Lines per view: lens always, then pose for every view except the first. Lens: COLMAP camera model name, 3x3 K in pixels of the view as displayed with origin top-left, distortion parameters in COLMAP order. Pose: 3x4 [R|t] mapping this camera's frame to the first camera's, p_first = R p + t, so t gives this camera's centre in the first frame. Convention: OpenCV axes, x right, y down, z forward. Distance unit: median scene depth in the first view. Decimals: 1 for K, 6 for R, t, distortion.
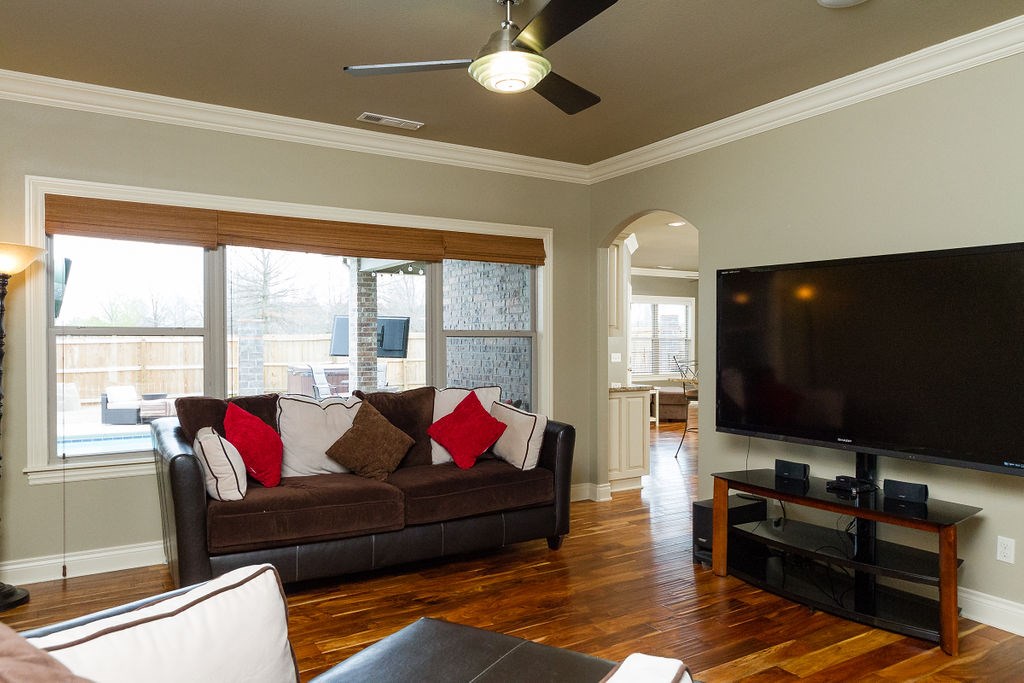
lens RADIAL K [[680.2, 0, 544.6], [0, 680.2, 369.9], [0, 0, 1]] dist [-0.002889, 0.007050]
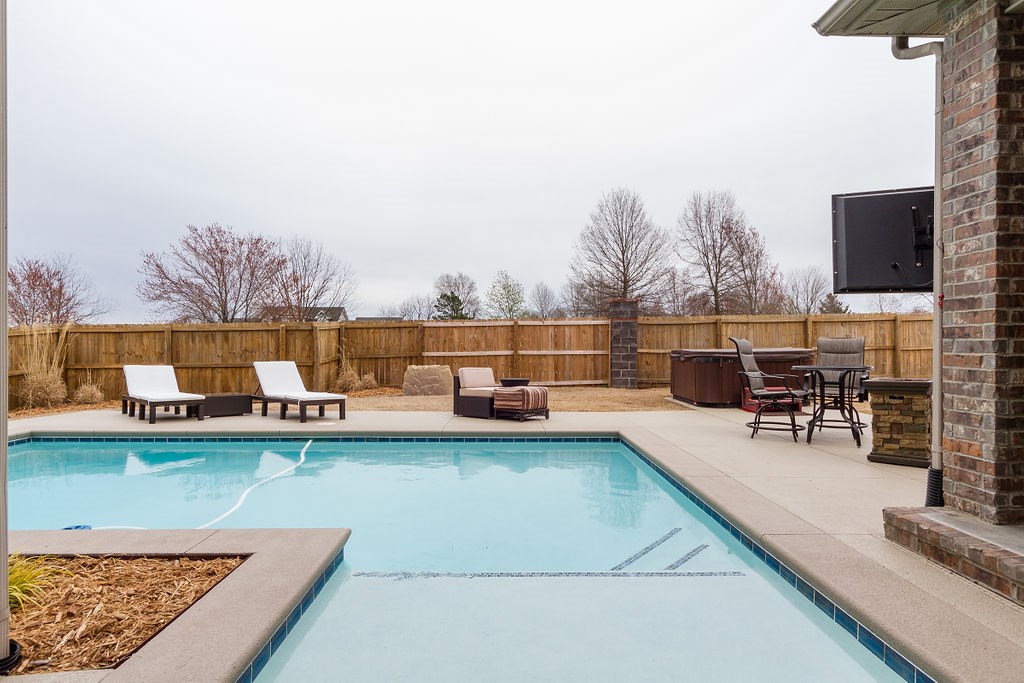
lens RADIAL K [[544.6, 0, 521.4], [0, 544.6, 345.9], [0, 0, 1]] dist [0.005338, 0.000300]
pose [[0.844811, 0.001174, -0.535064, -0.256117], [-0.025670, 0.998935, -0.038338, 0.022552], [0.534449, 0.046124, 0.843941, 0.519074]]
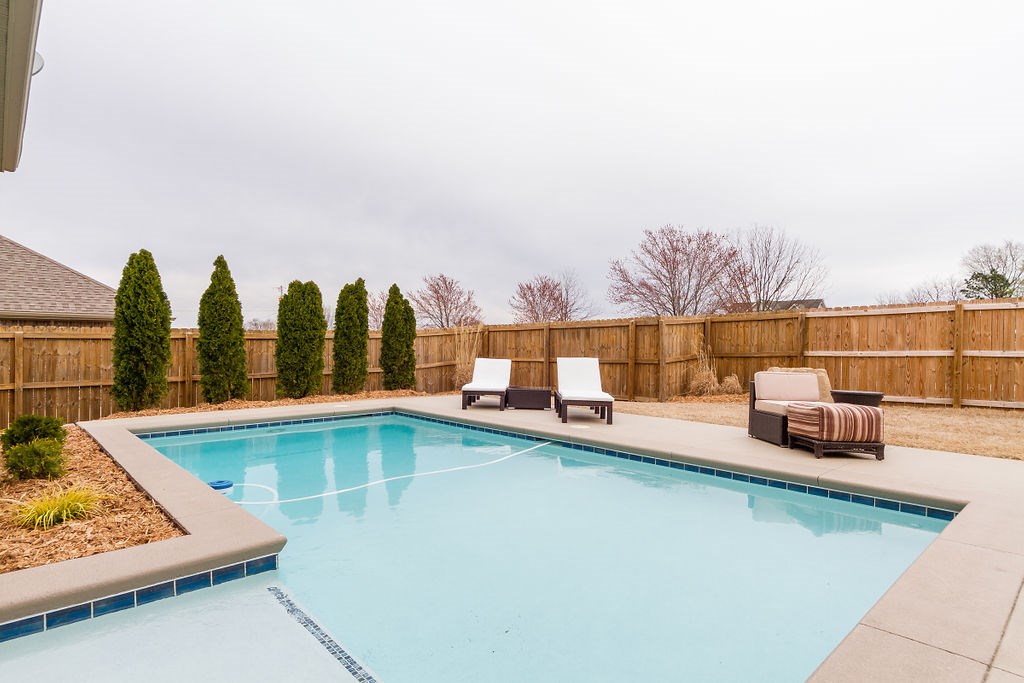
lens RADIAL K [[573.5, 0, 499.5], [0, 573.5, 341.1], [0, 0, 1]] dist [-0.004984, 0.005103]
pose [[0.148902, -0.001991, -0.988850, -0.208146], [-0.048311, 0.998789, -0.009286, 0.014997], [0.987671, 0.049155, 0.148625, 0.724544]]
